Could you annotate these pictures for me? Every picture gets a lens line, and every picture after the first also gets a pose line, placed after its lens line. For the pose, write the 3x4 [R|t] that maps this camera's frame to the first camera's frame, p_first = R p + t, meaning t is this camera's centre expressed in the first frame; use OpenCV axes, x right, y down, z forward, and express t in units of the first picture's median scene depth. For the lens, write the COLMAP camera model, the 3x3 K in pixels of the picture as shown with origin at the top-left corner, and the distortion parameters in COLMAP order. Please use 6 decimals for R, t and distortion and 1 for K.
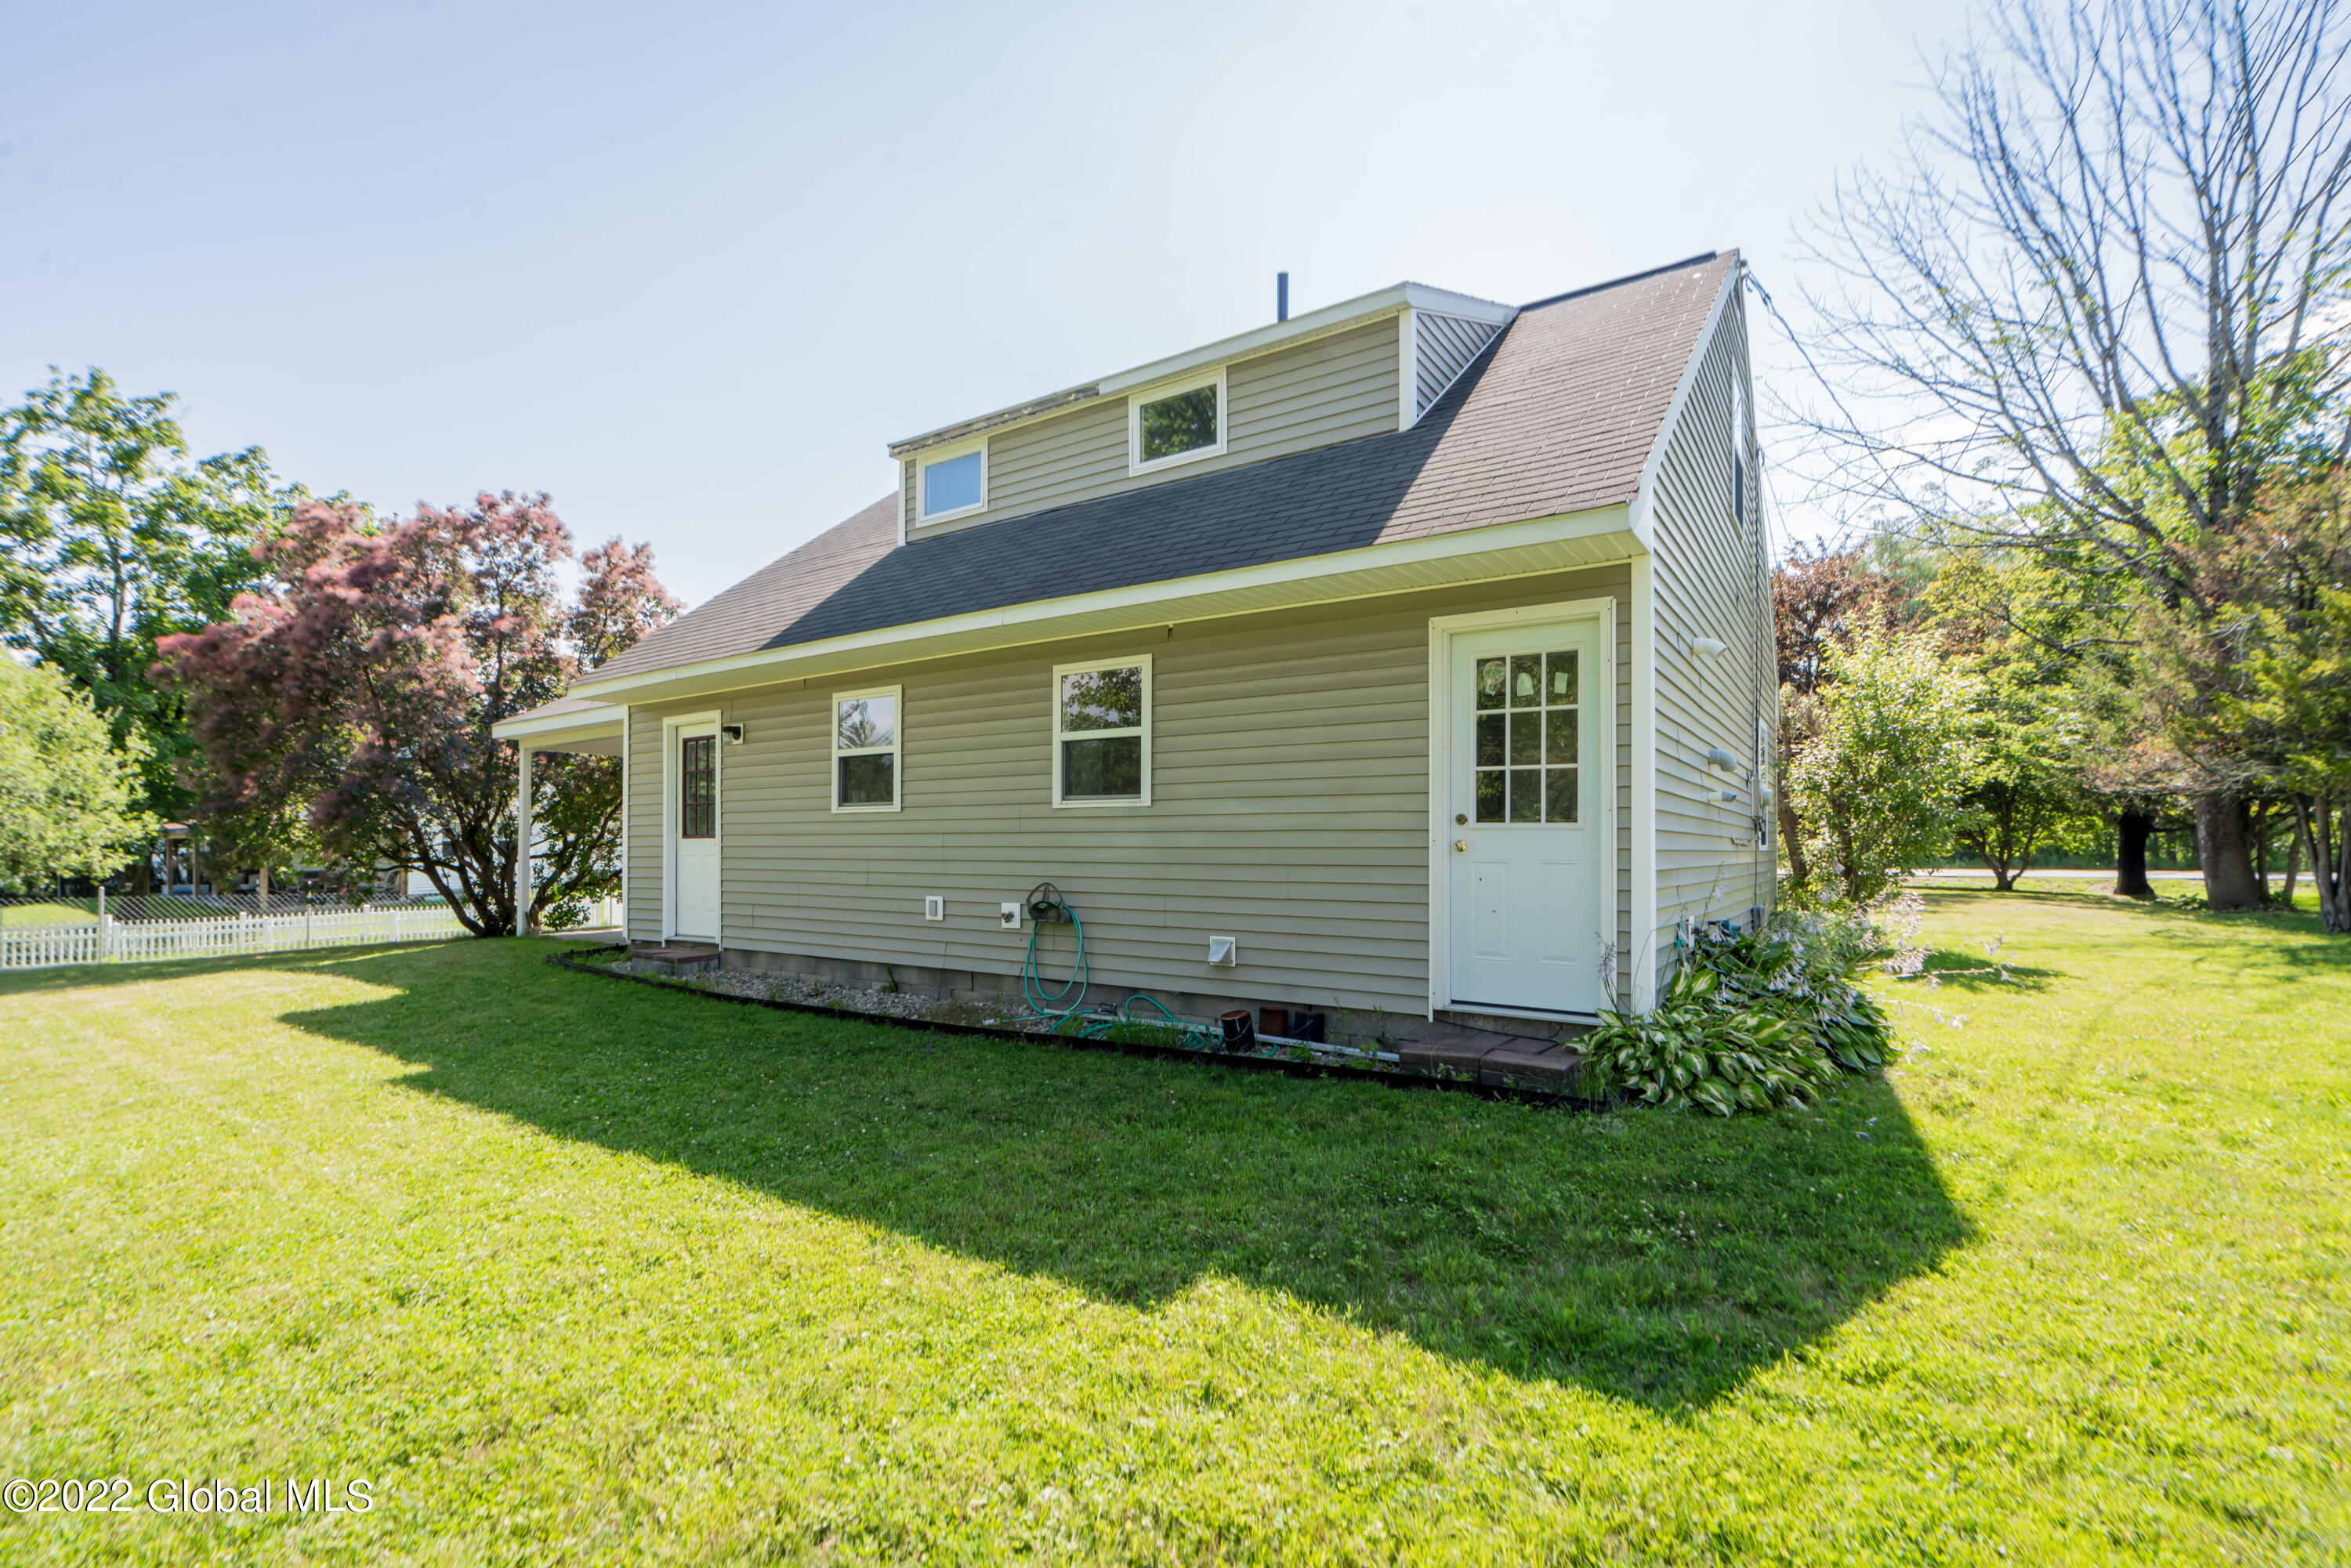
lens RADIAL K [[1041.0, 0, 1175.1], [0, 1041.0, 812.7], [0, 0, 1]] dist [-0.002171, 0.000234]
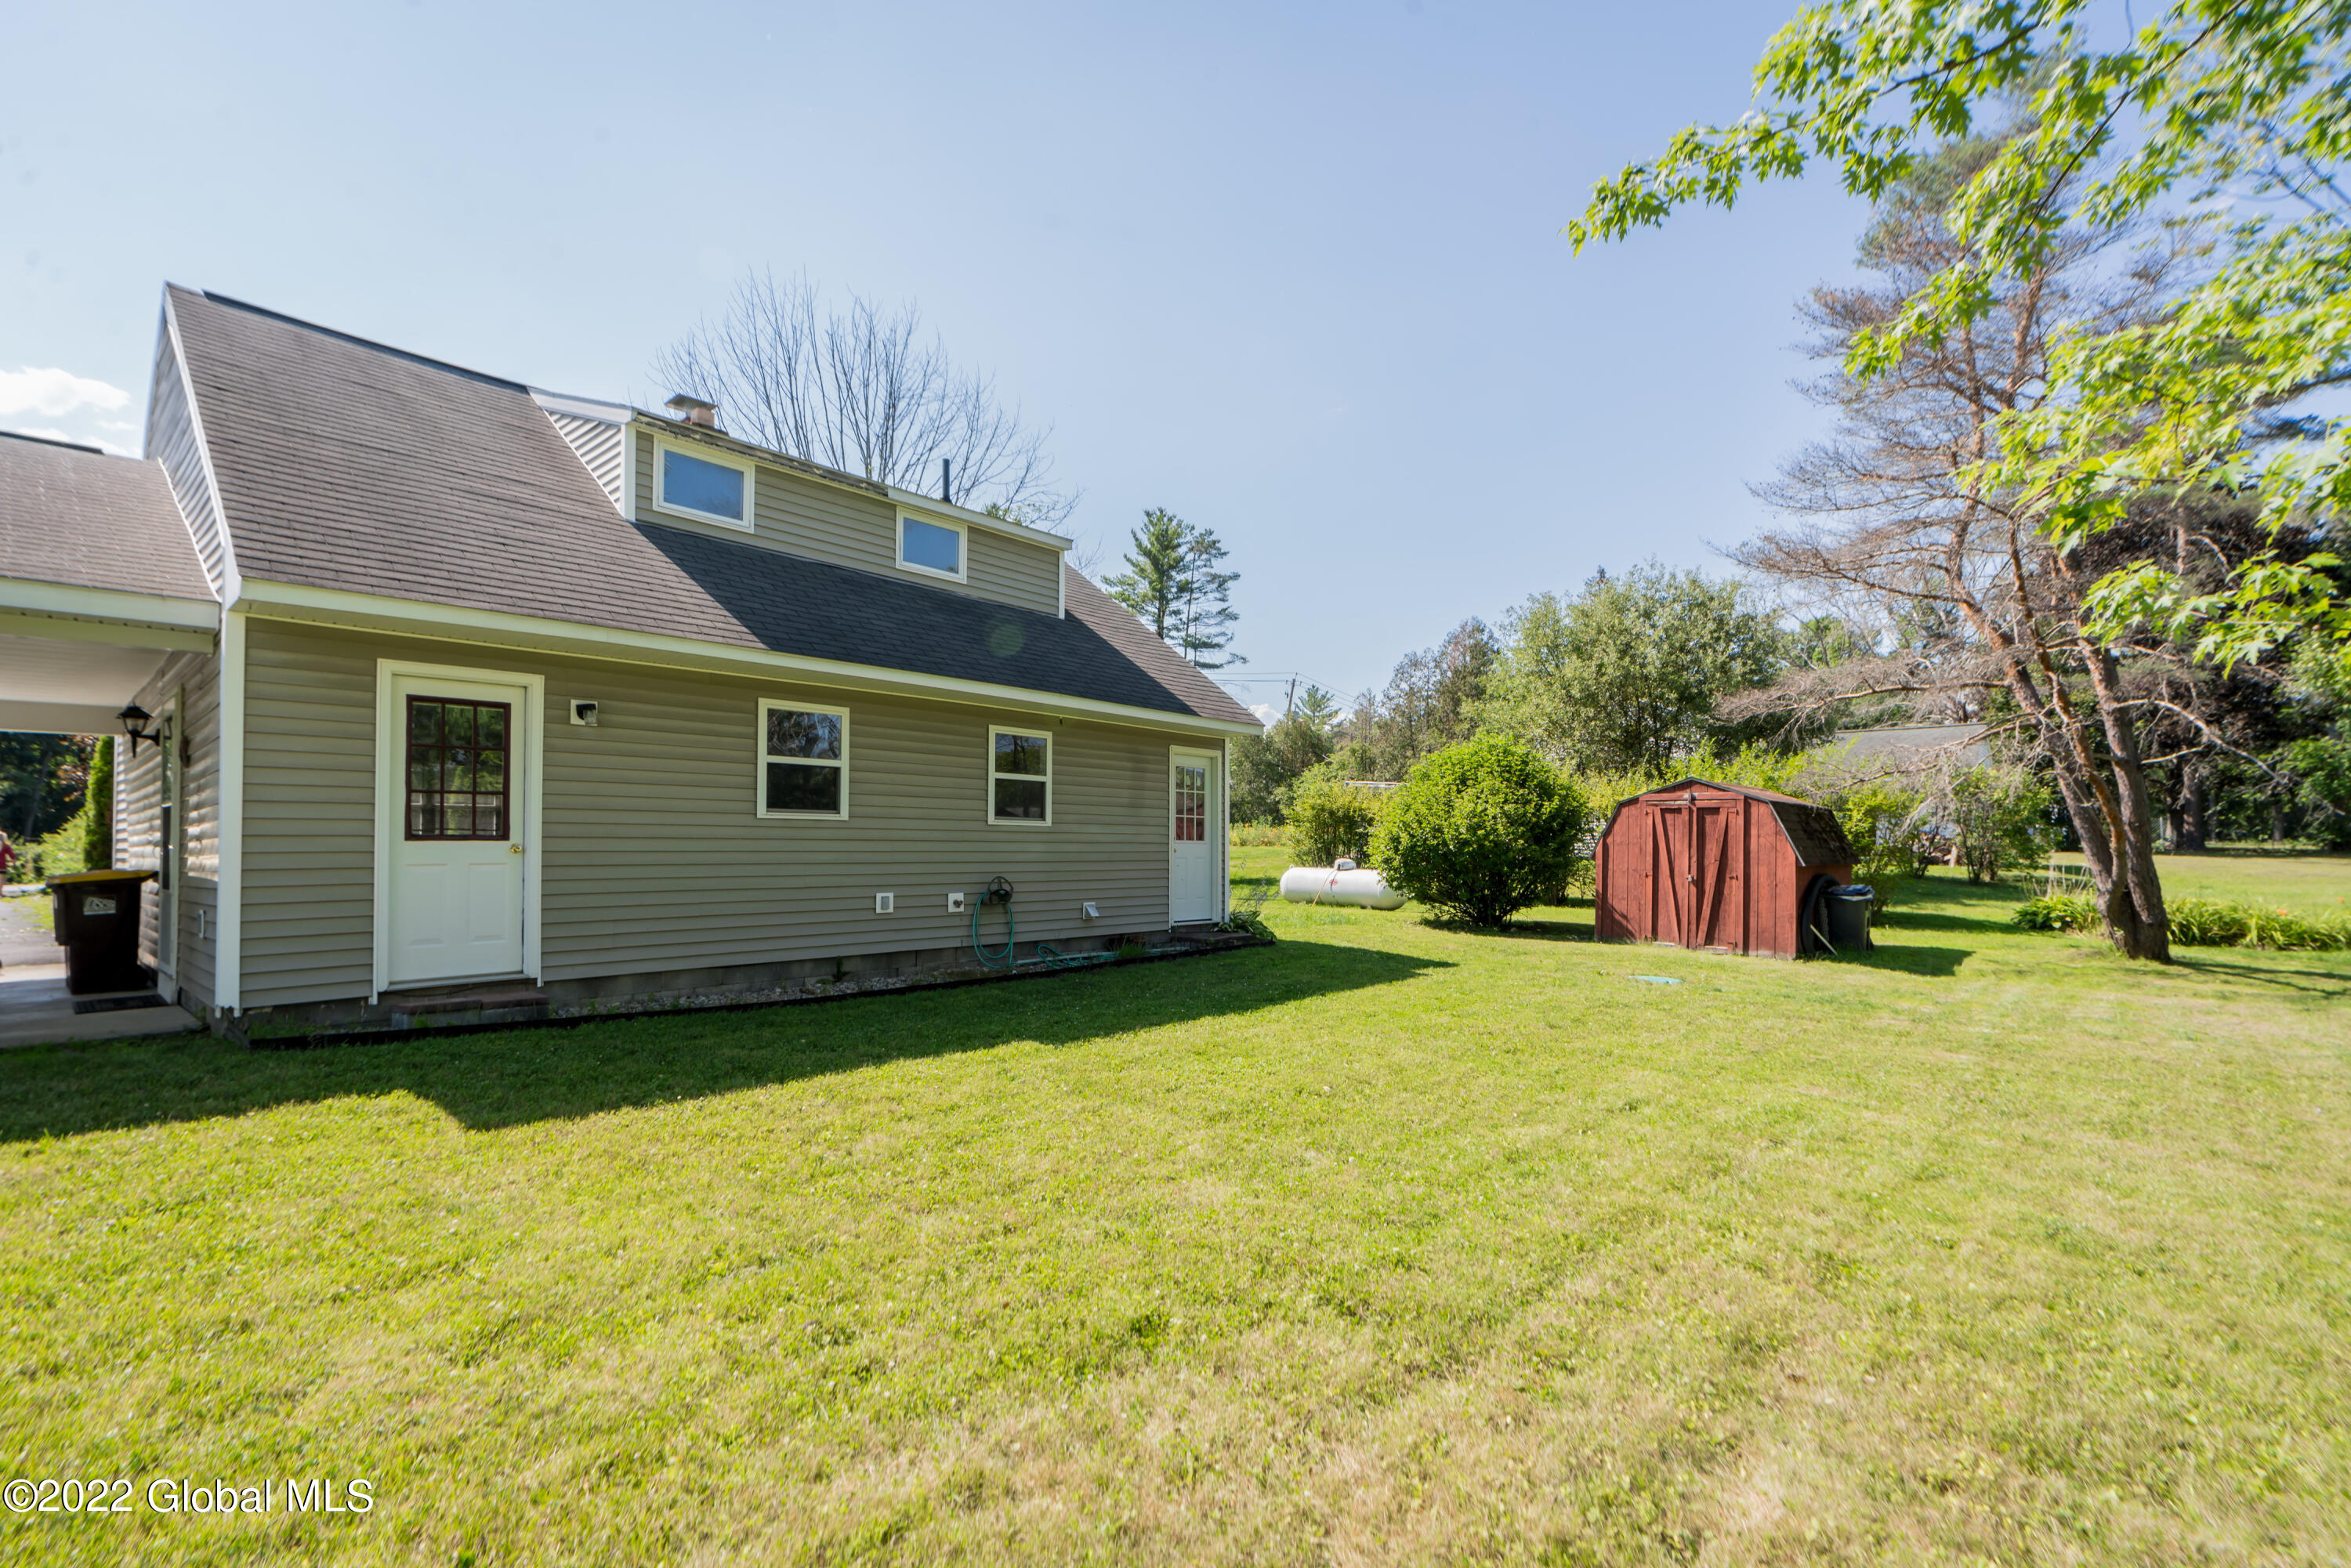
lens RADIAL K [[1070.5, 0, 1178.5], [0, 1070.5, 837.1], [0, 0, 1]] dist [-0.000192, 0.000029]
pose [[0.127478, 0.022811, 0.991579, -1.423096], [-0.018611, 0.999615, -0.020603, 0.035565], [-0.991667, -0.015827, 0.127853, 0.514246]]
